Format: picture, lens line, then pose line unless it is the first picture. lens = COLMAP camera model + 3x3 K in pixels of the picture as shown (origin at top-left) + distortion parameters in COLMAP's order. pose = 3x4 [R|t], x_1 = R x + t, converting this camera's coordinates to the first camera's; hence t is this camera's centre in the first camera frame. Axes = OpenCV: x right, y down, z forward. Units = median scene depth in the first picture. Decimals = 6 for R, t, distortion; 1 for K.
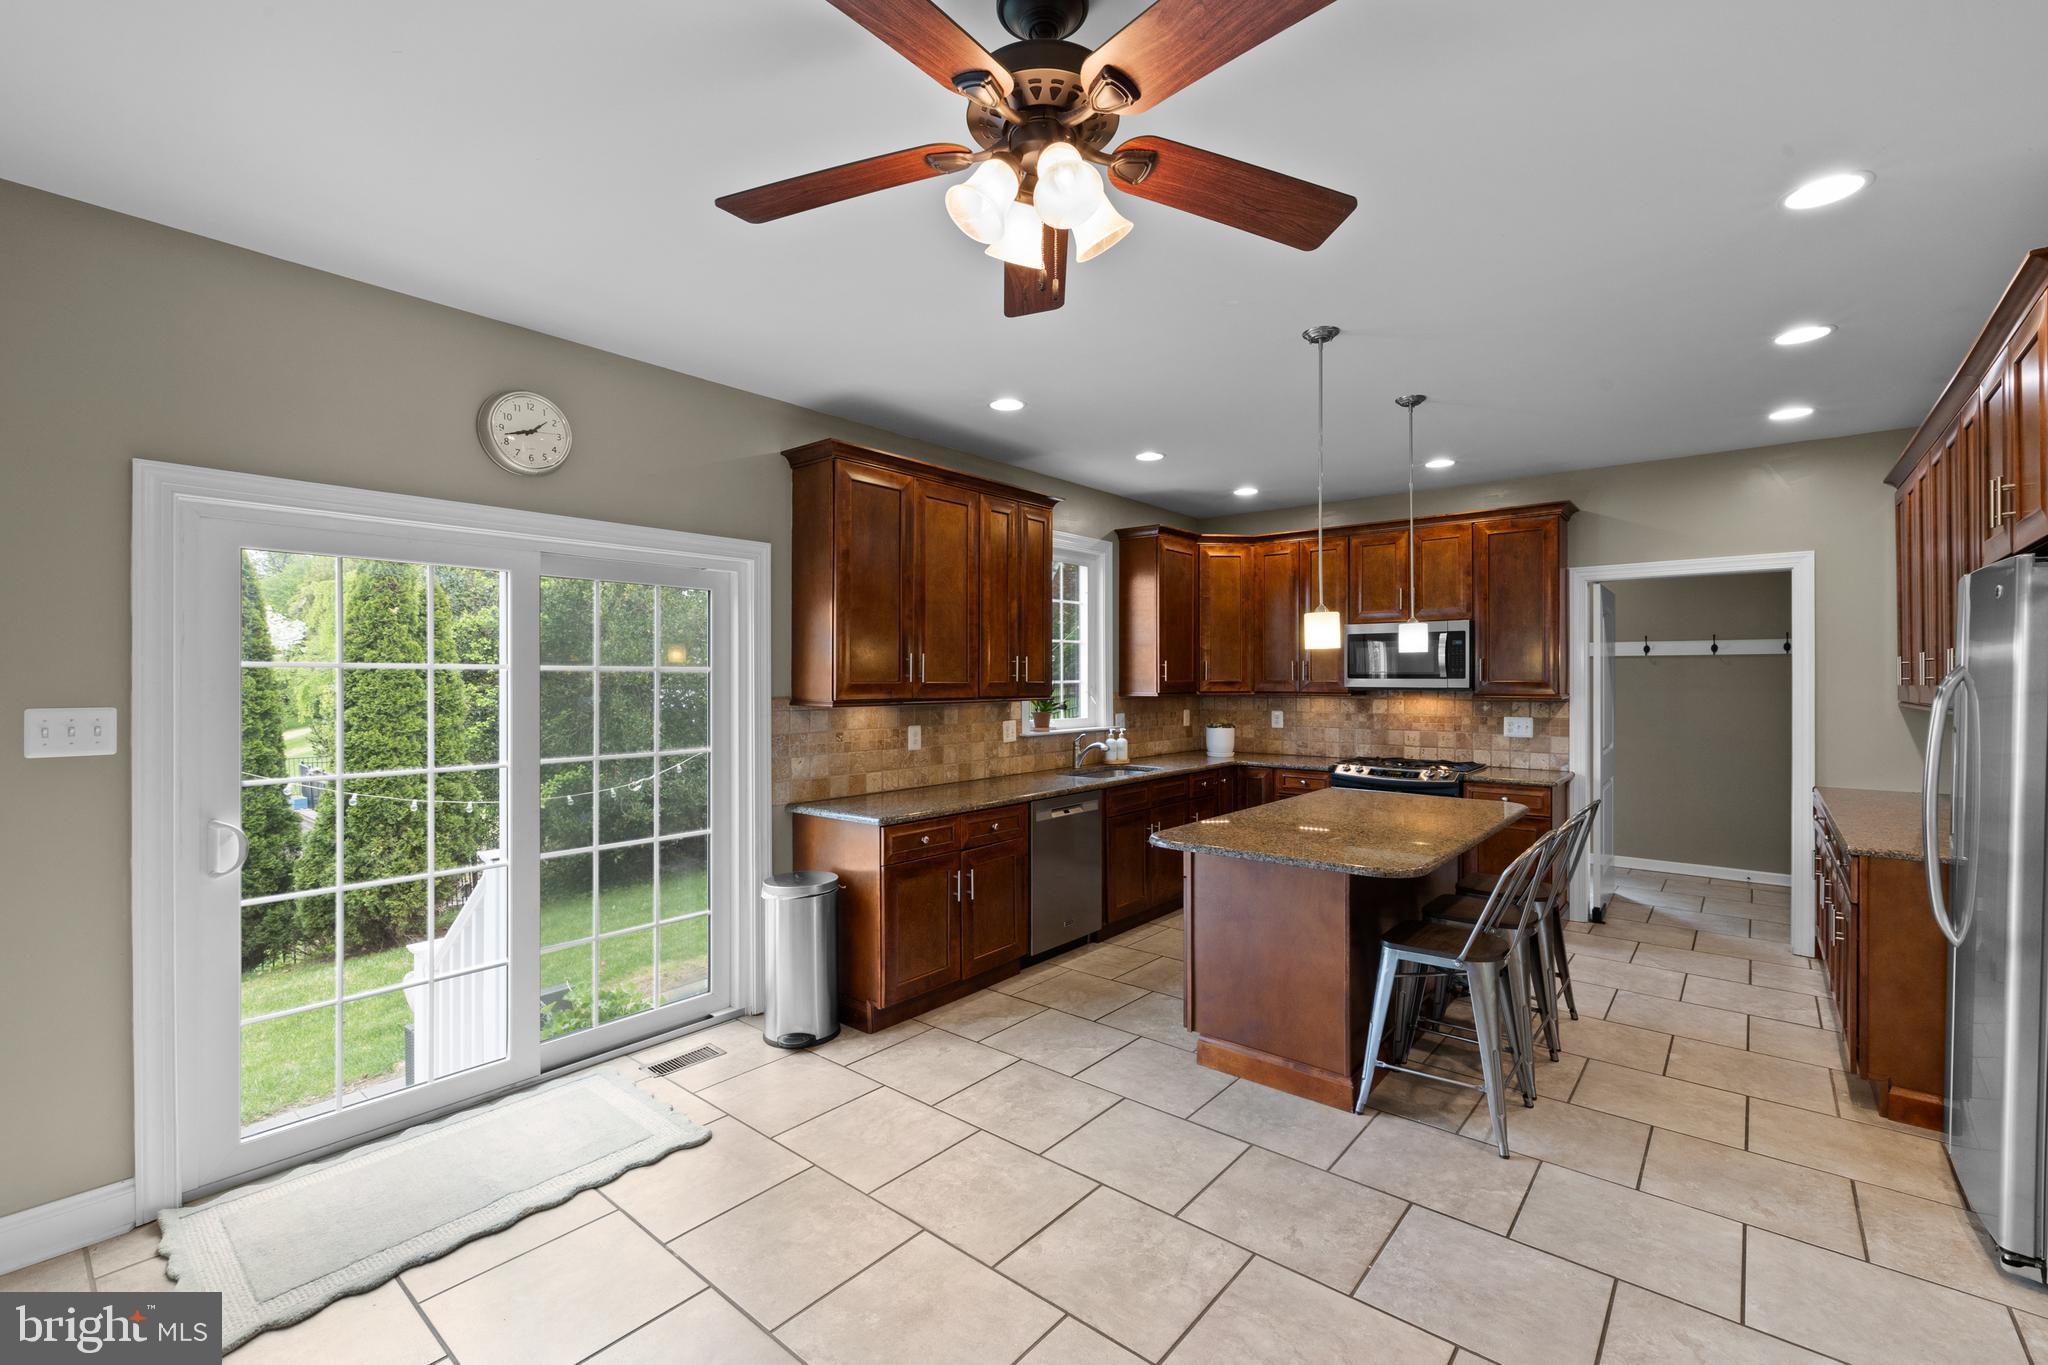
lens RADIAL K [[873.4, 0, 1028.2], [0, 873.4, 676.8], [0, 0, 1]] dist [-0.001469, 0.001605]
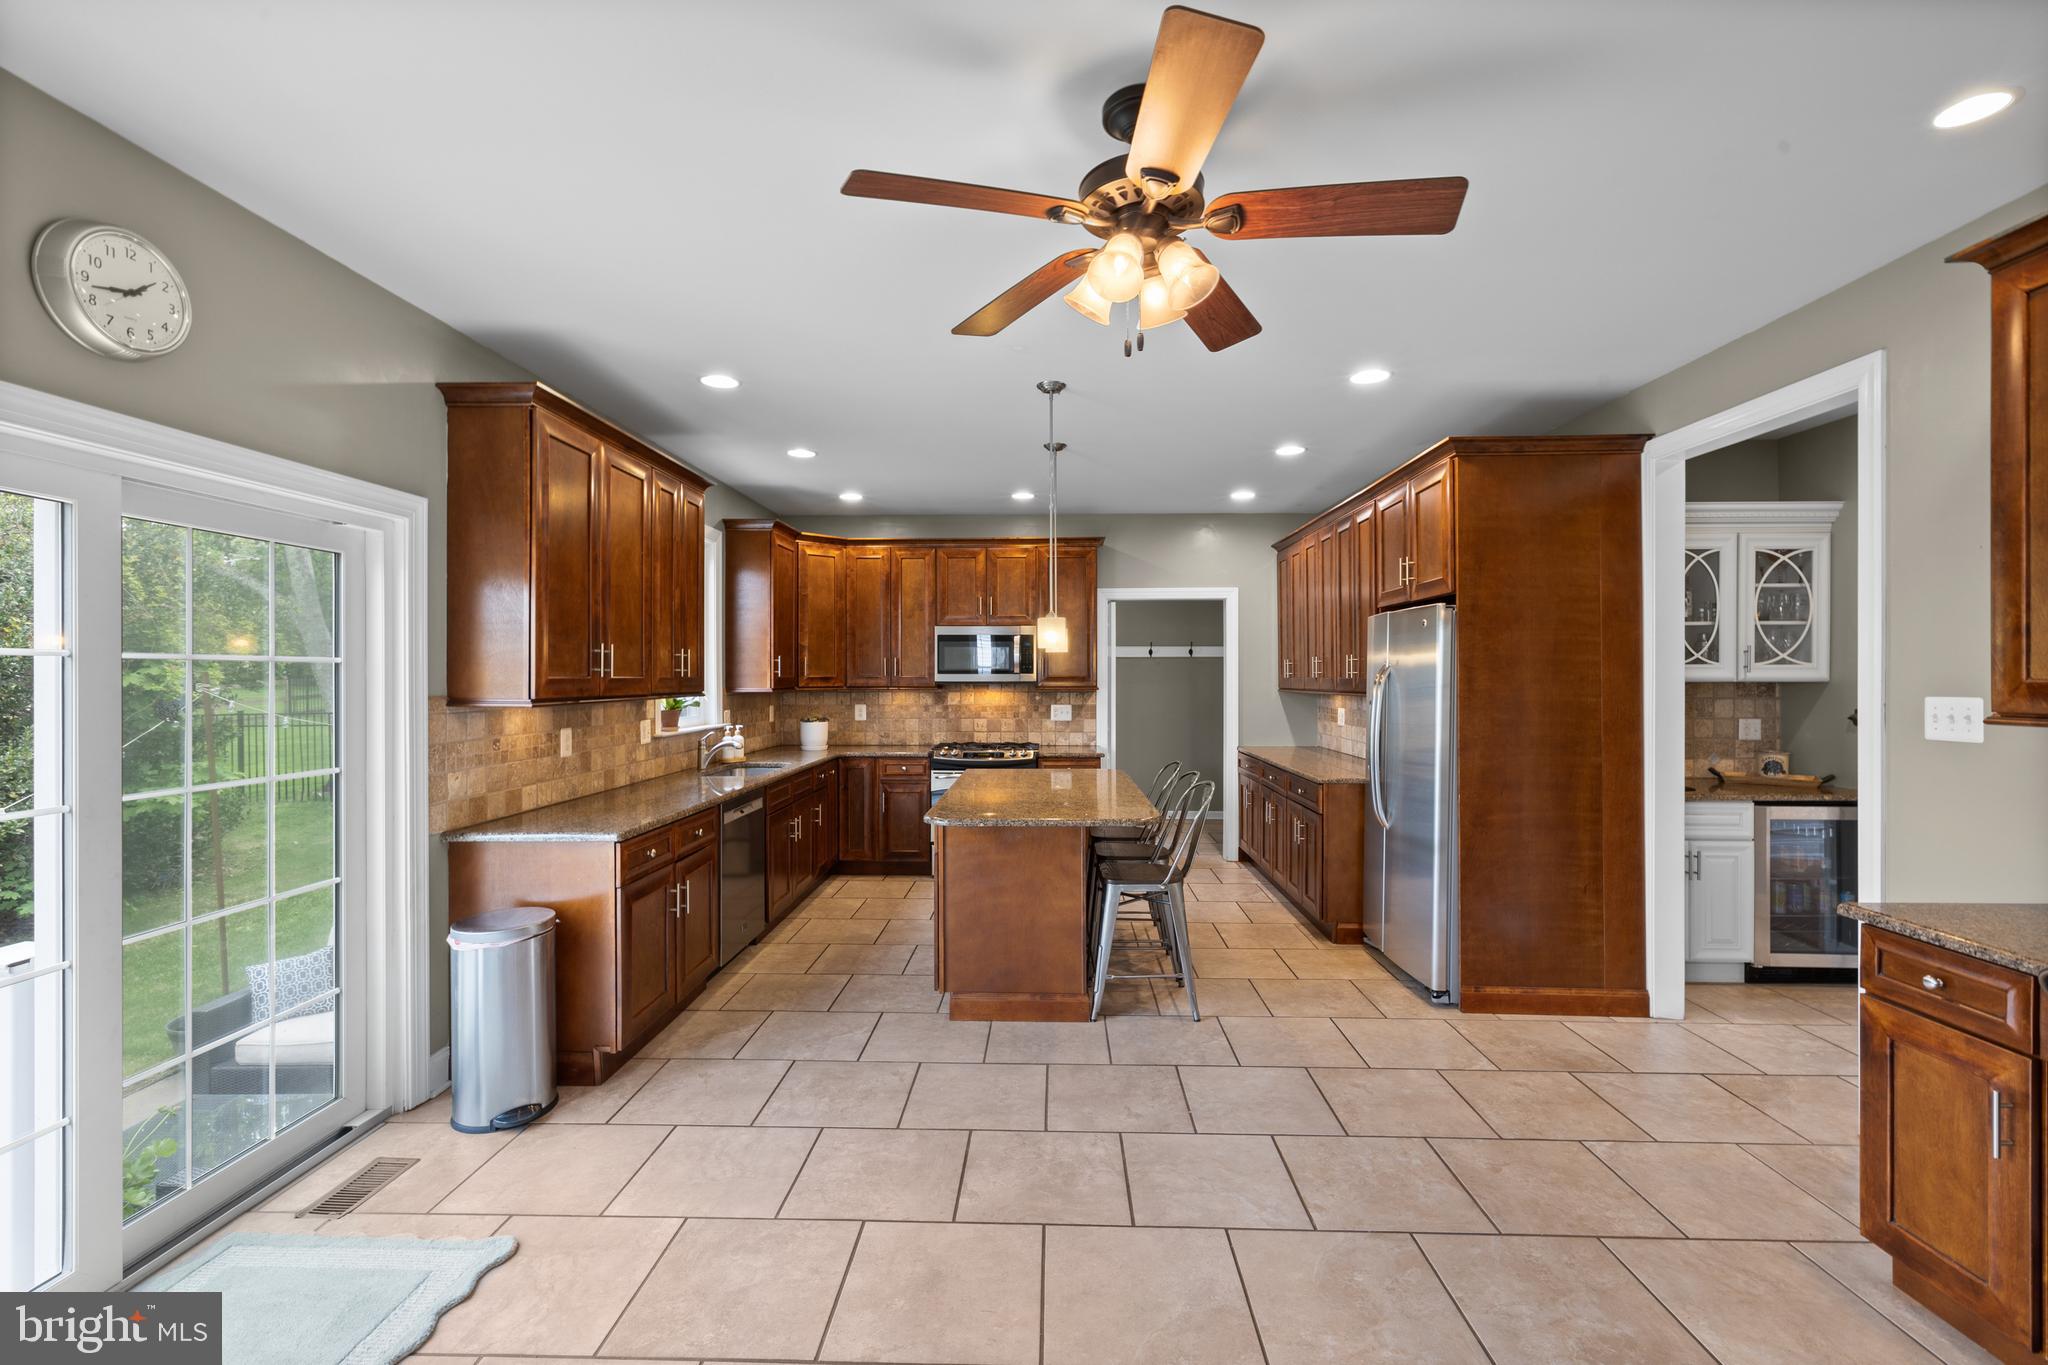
lens RADIAL K [[873.4, 0, 1028.0], [0, 873.4, 675.2], [0, 0, 1]] dist [-0.001469, 0.001605]
pose [[0.787372, -0.000870, 0.616478, -0.295013], [0.000428, 1.000000, 0.000865, 0.003233], [-0.616478, -0.000417, 0.787372, 0.048284]]
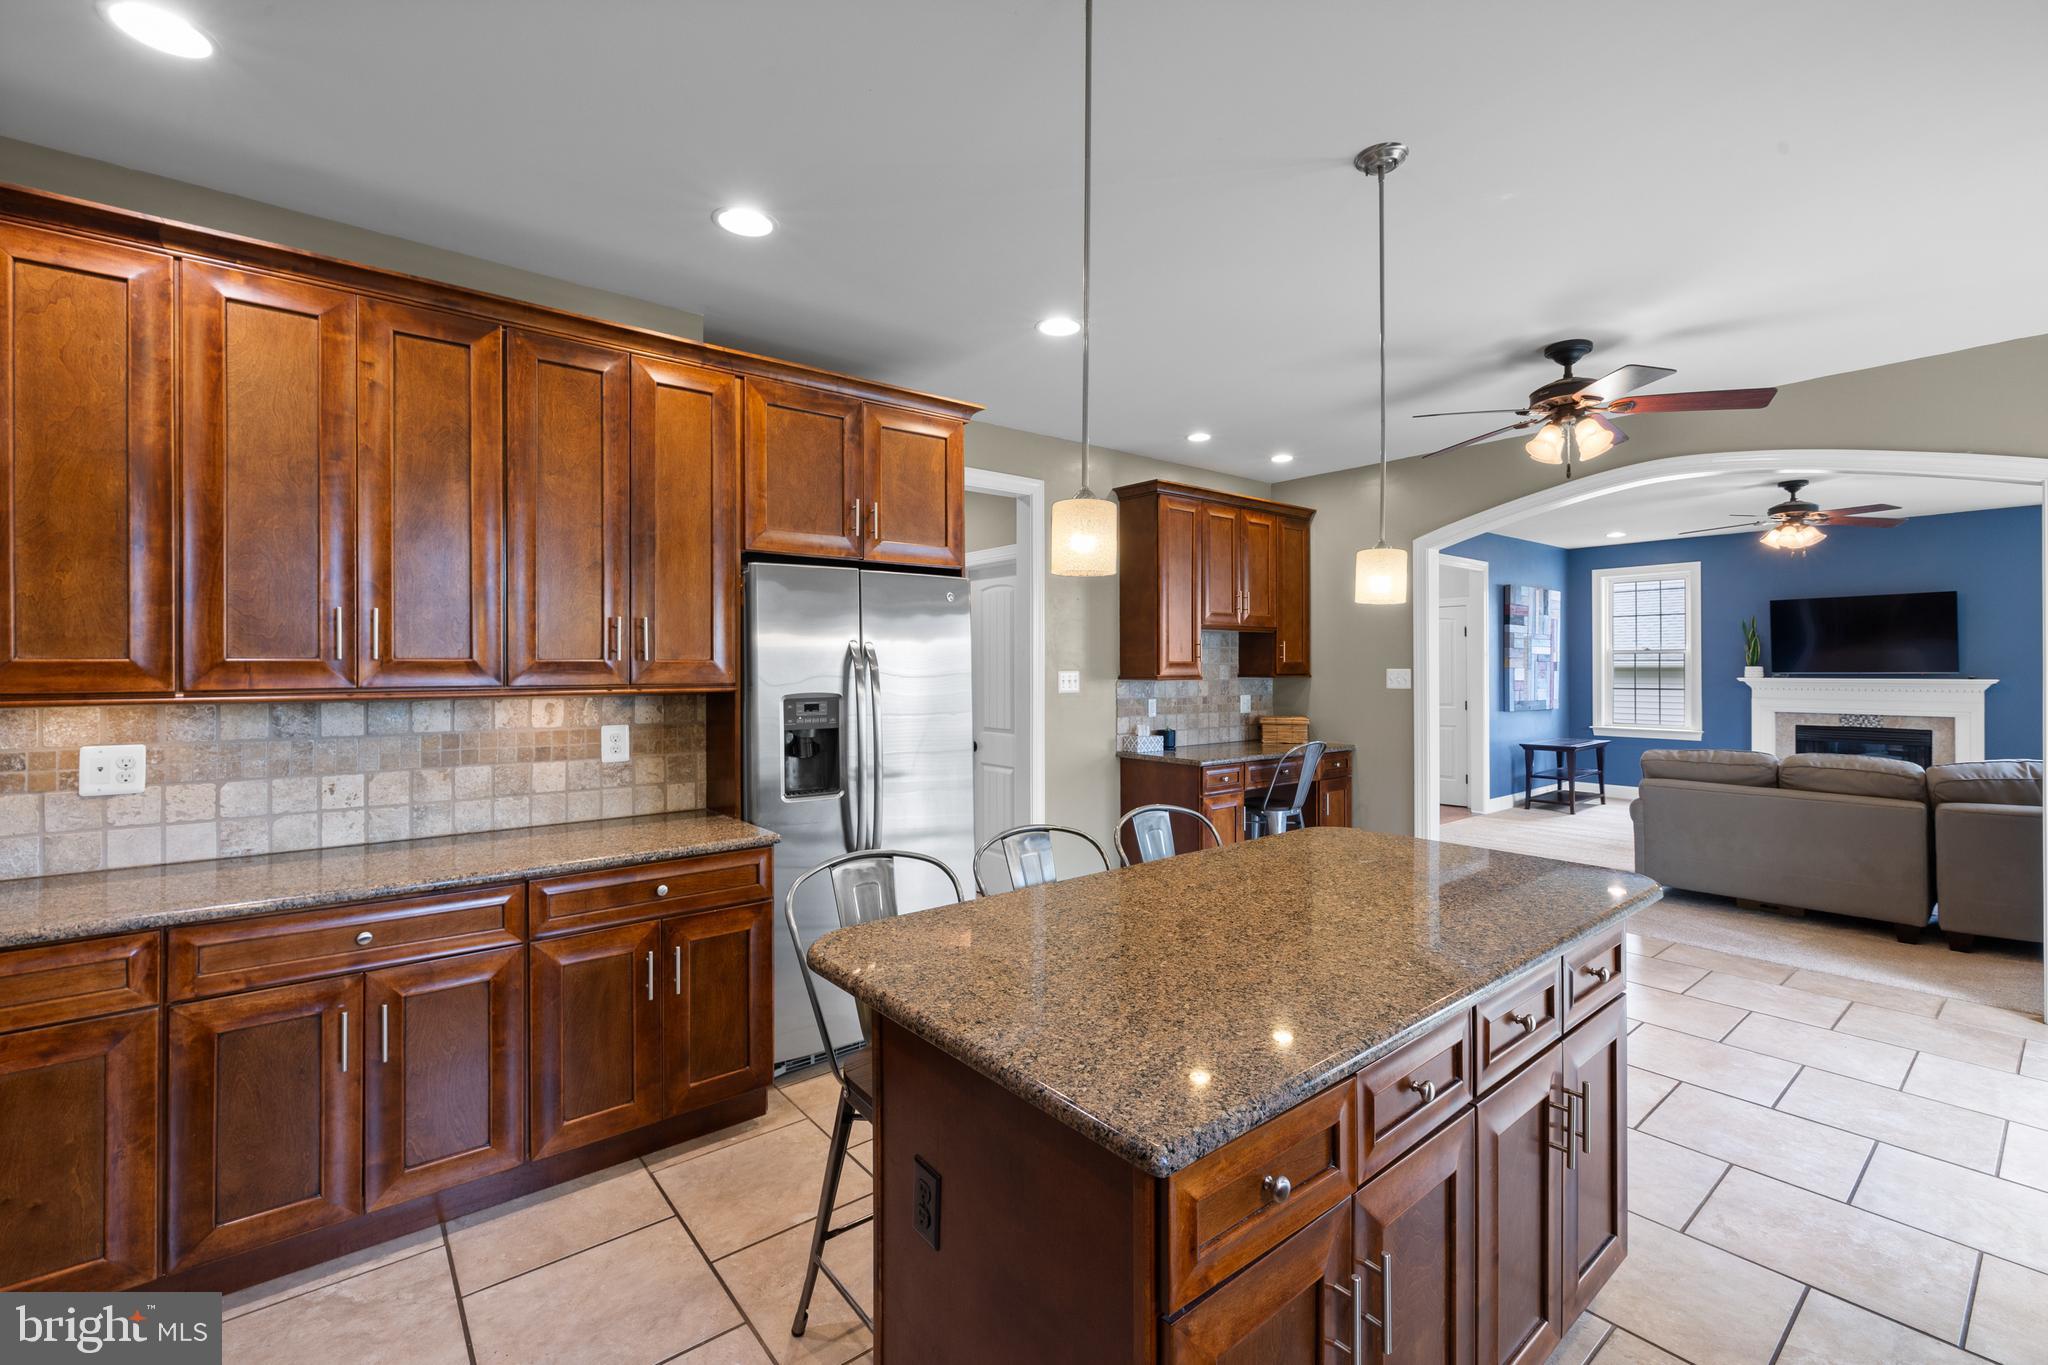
lens RADIAL K [[873.4, 0, 1032.6], [0, 873.4, 666.2], [0, 0, 1]] dist [-0.001469, 0.001605]
pose [[-0.982317, 0.002013, 0.187213, 0.328547], [0.001596, 0.999996, -0.002379, 0.014539], [-0.187217, -0.002038, -0.982316, 1.189700]]
